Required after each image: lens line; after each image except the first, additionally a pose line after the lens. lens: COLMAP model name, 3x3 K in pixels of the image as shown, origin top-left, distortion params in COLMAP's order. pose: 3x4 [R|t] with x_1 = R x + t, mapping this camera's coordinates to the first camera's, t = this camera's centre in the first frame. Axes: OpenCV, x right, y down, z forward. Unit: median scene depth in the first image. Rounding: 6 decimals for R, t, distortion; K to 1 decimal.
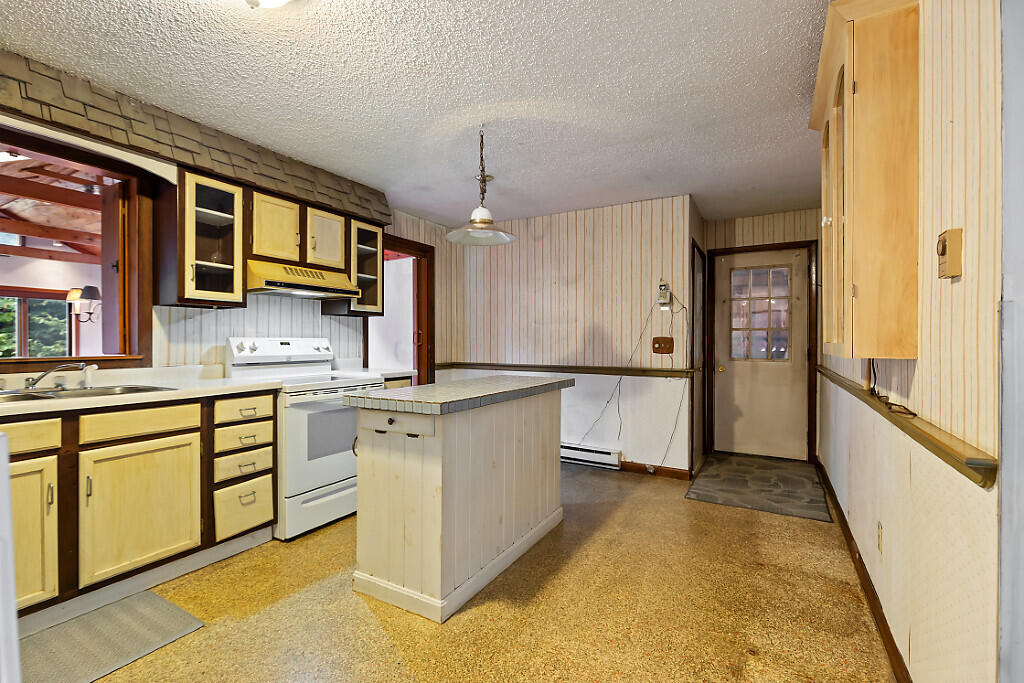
lens RADIAL K [[462.5, 0, 509.0], [0, 462.5, 340.1], [0, 0, 1]] dist [-0.003032, -0.001136]
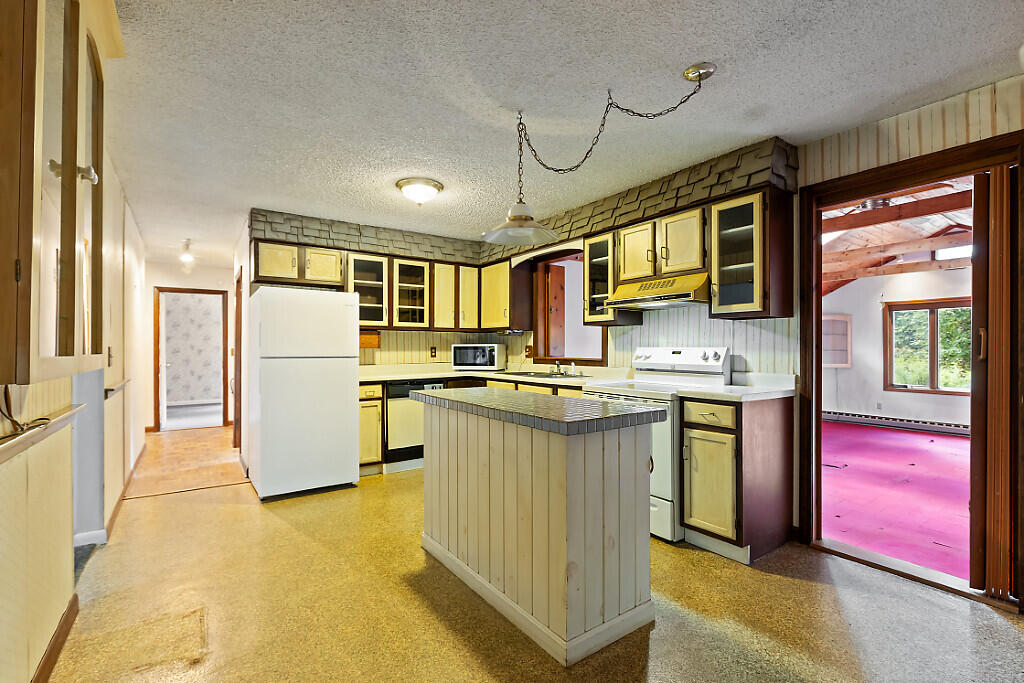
lens RADIAL K [[462.5, 0, 509.7], [0, 462.5, 348.0], [0, 0, 1]] dist [-0.003032, -0.001136]
pose [[-0.432679, -0.001801, -0.901546, 0.642847], [0.000544, 0.999997, -0.002259, -0.000823], [0.901548, -0.001468, -0.432677, 1.160826]]
